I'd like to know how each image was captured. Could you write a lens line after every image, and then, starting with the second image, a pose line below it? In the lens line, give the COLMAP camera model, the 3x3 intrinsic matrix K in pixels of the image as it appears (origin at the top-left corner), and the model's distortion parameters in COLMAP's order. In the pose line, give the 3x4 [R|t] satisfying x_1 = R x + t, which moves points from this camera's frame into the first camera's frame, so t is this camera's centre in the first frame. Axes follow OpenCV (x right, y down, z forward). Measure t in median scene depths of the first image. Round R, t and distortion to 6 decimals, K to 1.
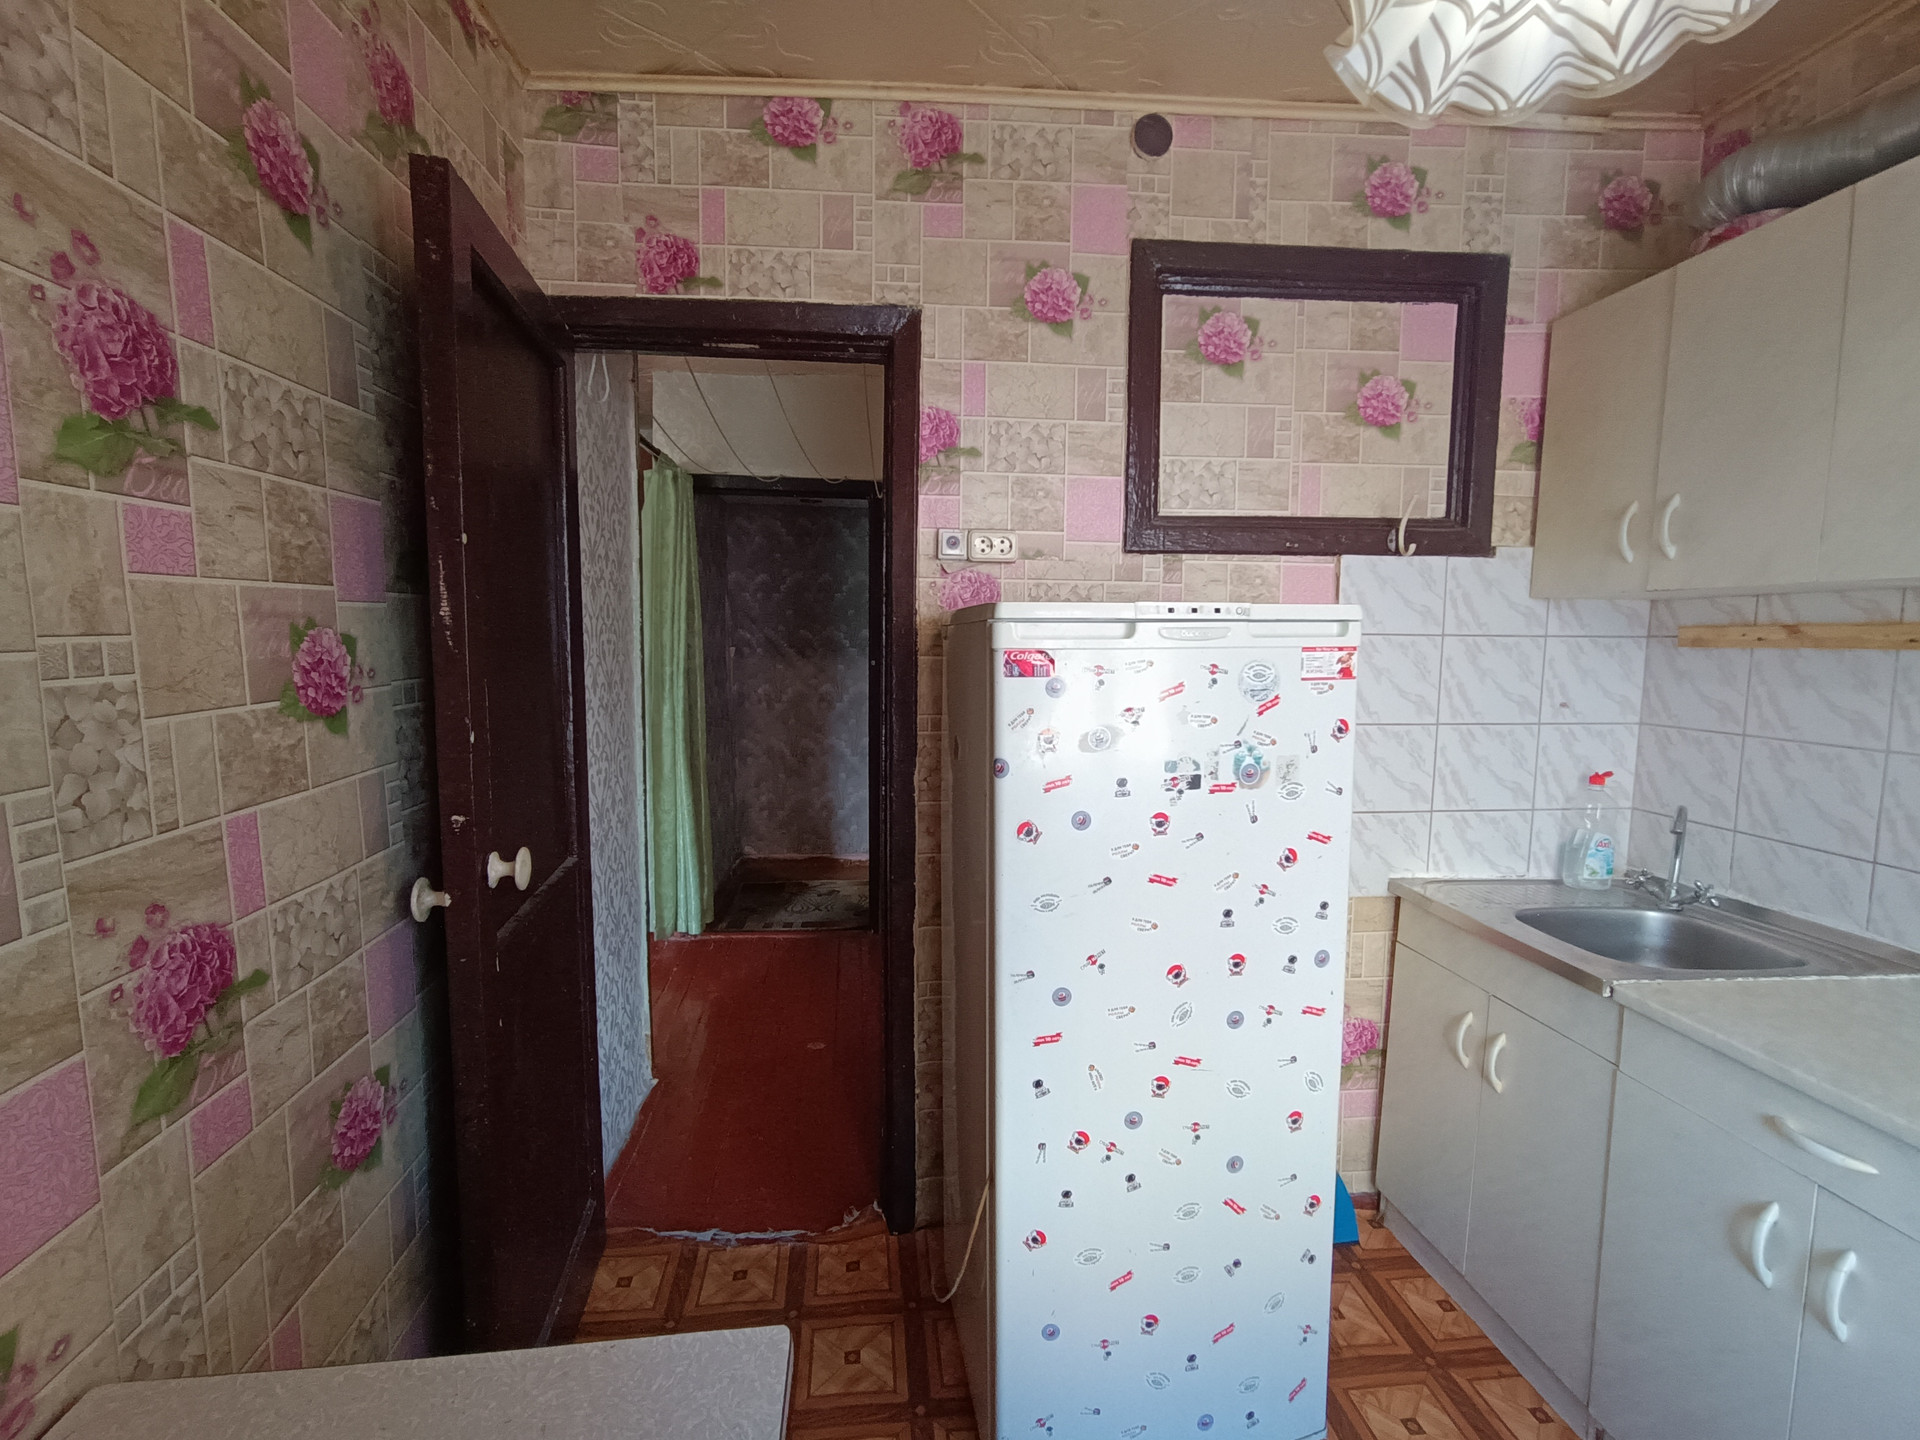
lens RADIAL K [[880.0, 0, 955.4], [0, 880.0, 724.8], [0, 0, 1]] dist [-0.031900, 0.025279]
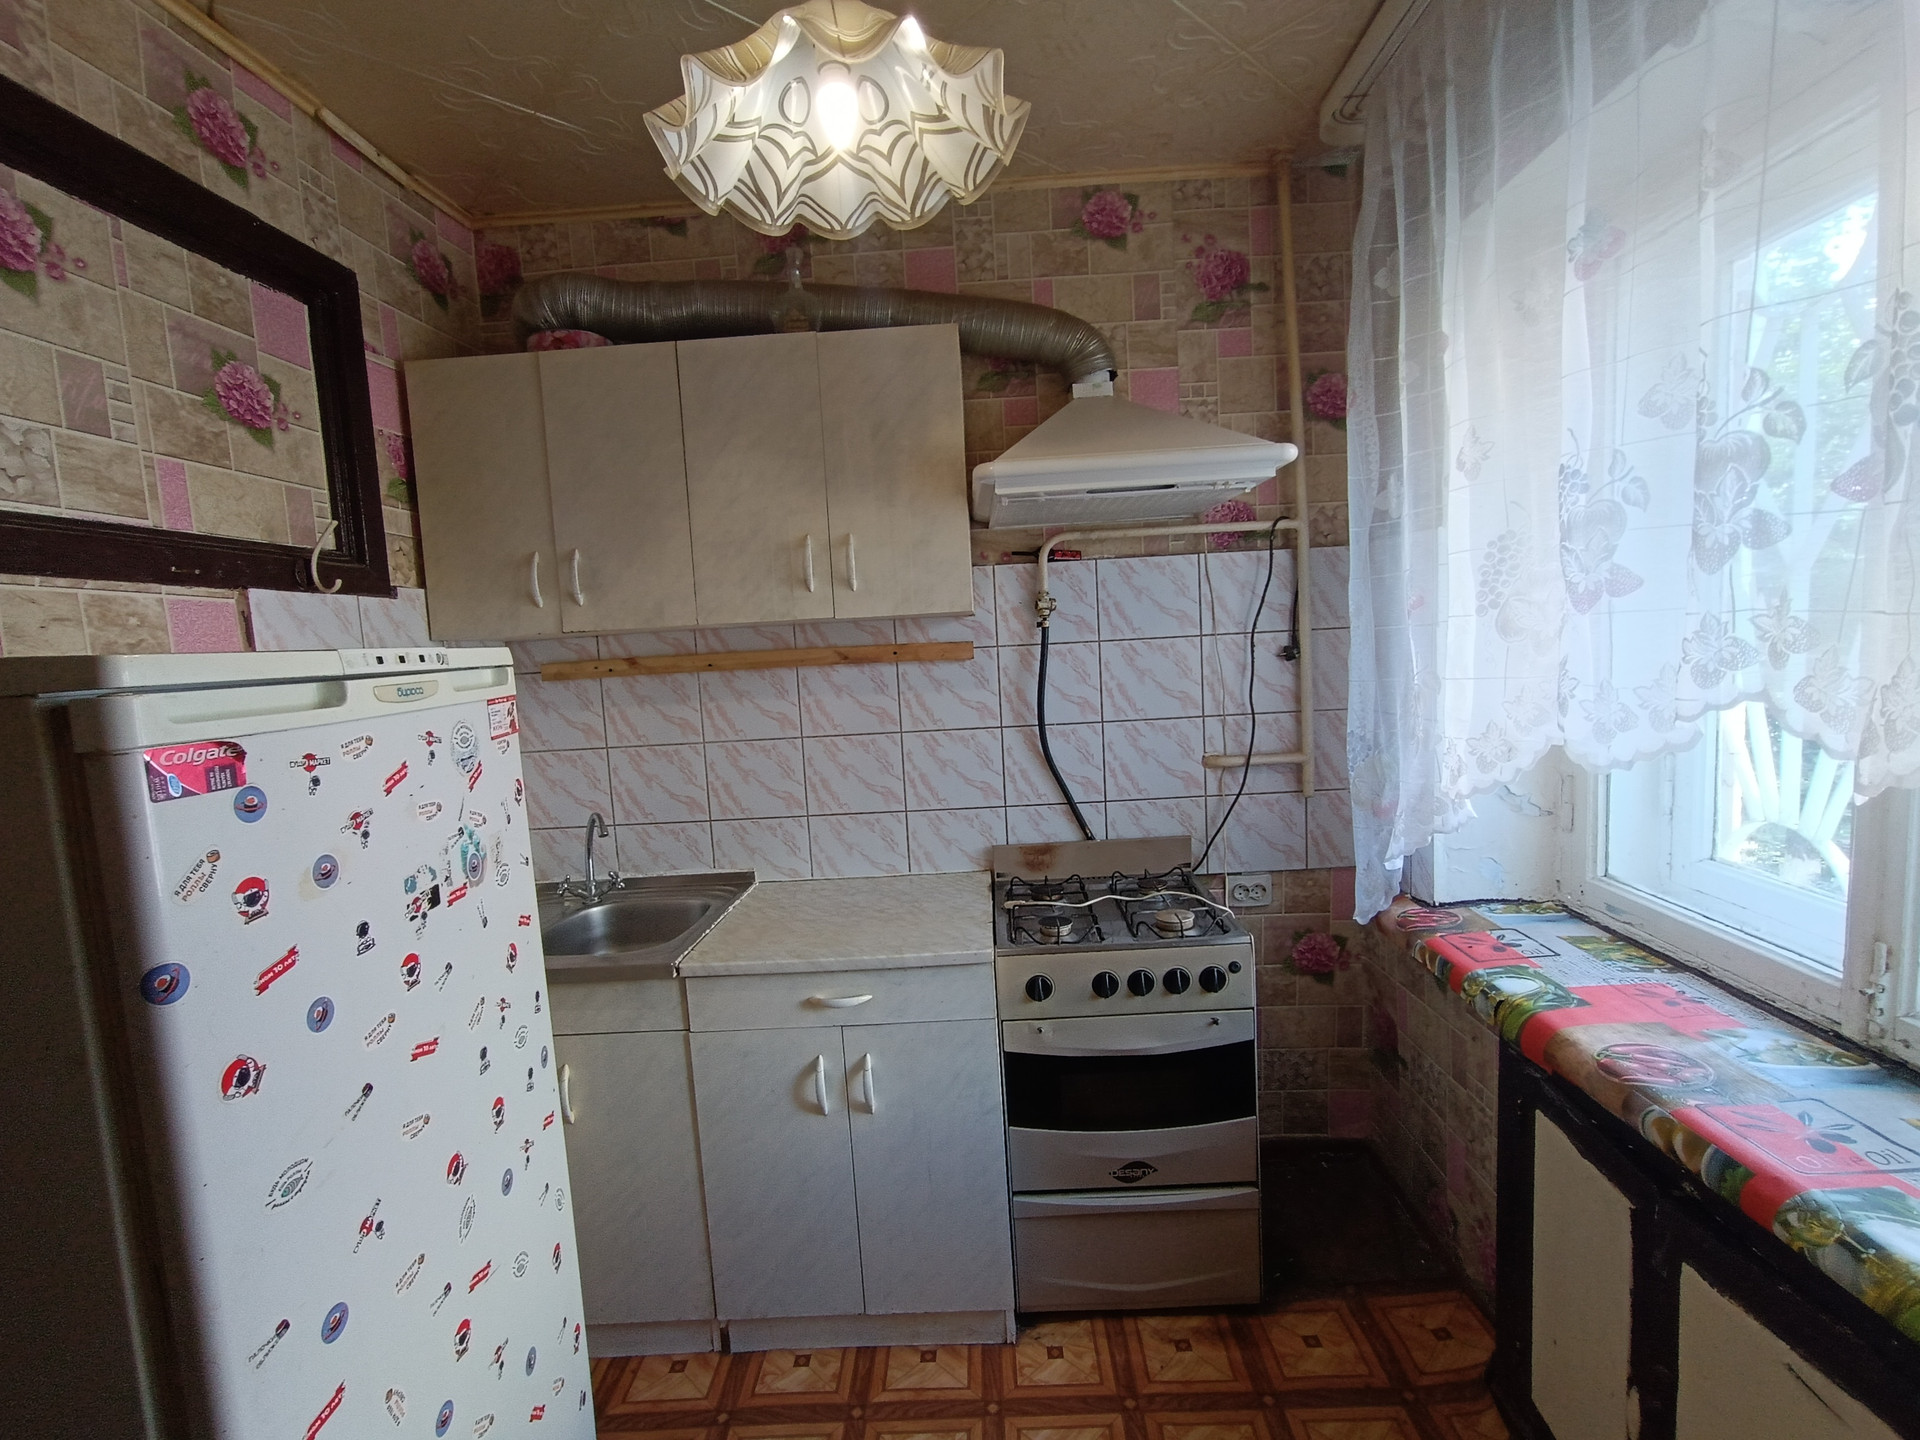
lens RADIAL K [[880.0, 0, 955.4], [0, 880.0, 724.8], [0, 0, 1]] dist [-0.031900, 0.025279]
pose [[0.132753, -0.105371, 0.985532, -0.286995], [0.157421, 0.983953, 0.083998, -0.052713], [-0.978568, 0.143992, 0.147210, 0.365718]]
